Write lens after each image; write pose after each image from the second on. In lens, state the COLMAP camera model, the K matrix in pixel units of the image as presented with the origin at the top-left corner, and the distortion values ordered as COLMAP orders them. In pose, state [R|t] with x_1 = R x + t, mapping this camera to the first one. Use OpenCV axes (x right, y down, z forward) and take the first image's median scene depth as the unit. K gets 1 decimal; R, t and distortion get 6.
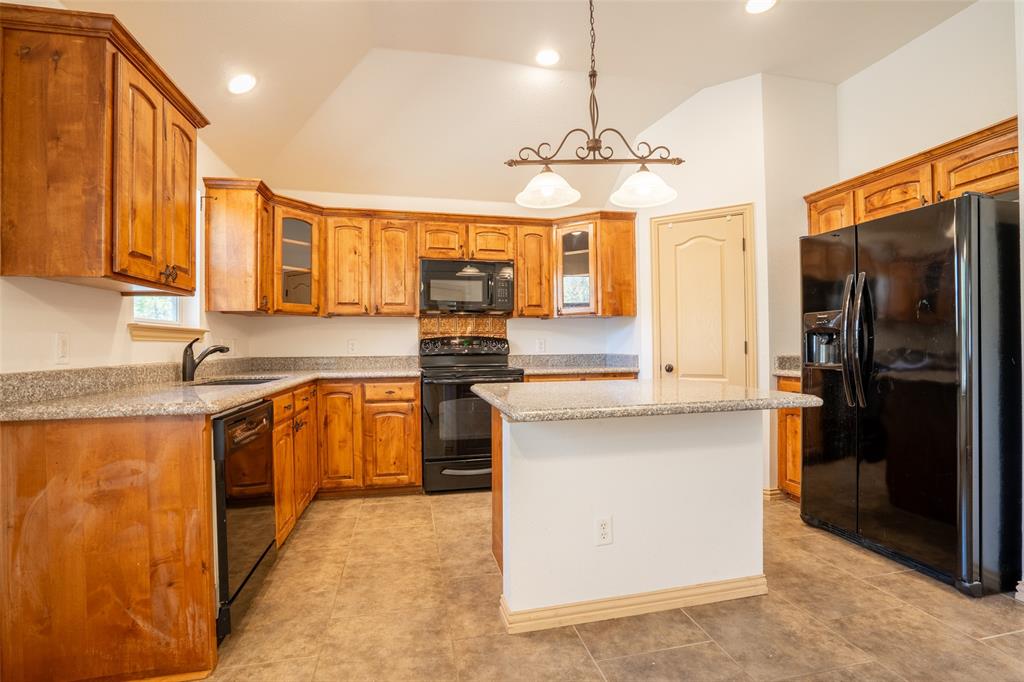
lens RADIAL K [[472.6, 0, 512.8], [0, 472.6, 342.7], [0, 0, 1]] dist [-0.061461, 0.021900]
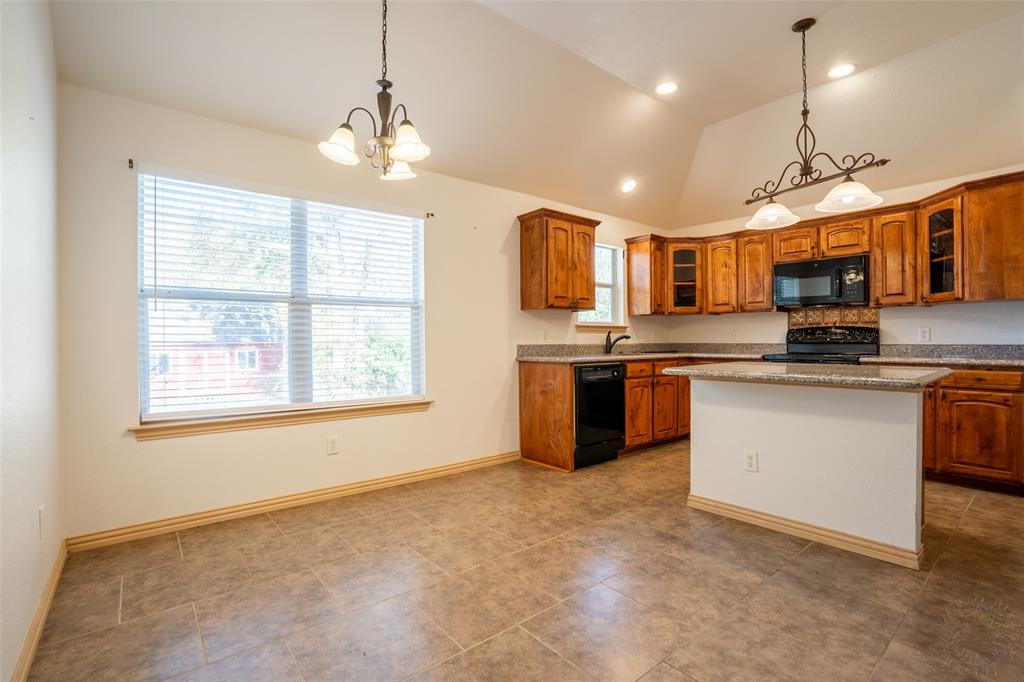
lens RADIAL K [[472.6, 0, 512.8], [0, 472.6, 342.7], [0, 0, 1]] dist [-0.061461, 0.021900]
pose [[0.453866, 0.010940, -0.891003, 0.721285], [0.005435, 0.999872, 0.015045, 0.005419], [0.891053, -0.011671, 0.453749, -0.195268]]
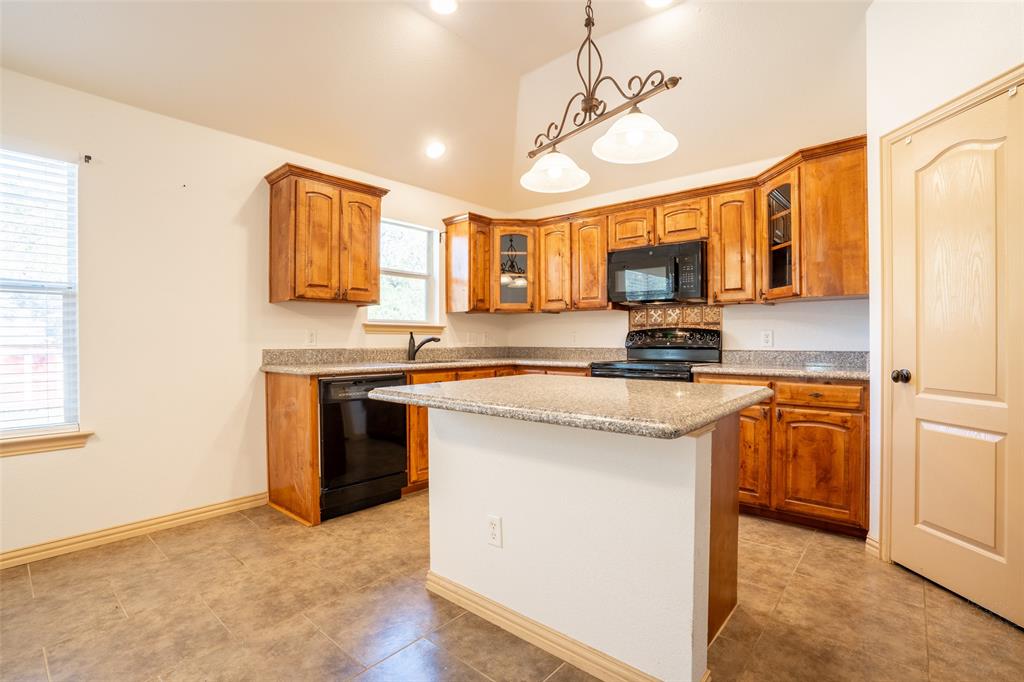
lens RADIAL K [[472.6, 0, 512.8], [0, 472.6, 342.7], [0, 0, 1]] dist [-0.061461, 0.021900]
pose [[0.598969, 0.011475, -0.800690, 0.620562], [-0.000806, 0.999905, 0.013727, 0.003514], [0.800772, -0.007577, 0.598921, 0.291646]]
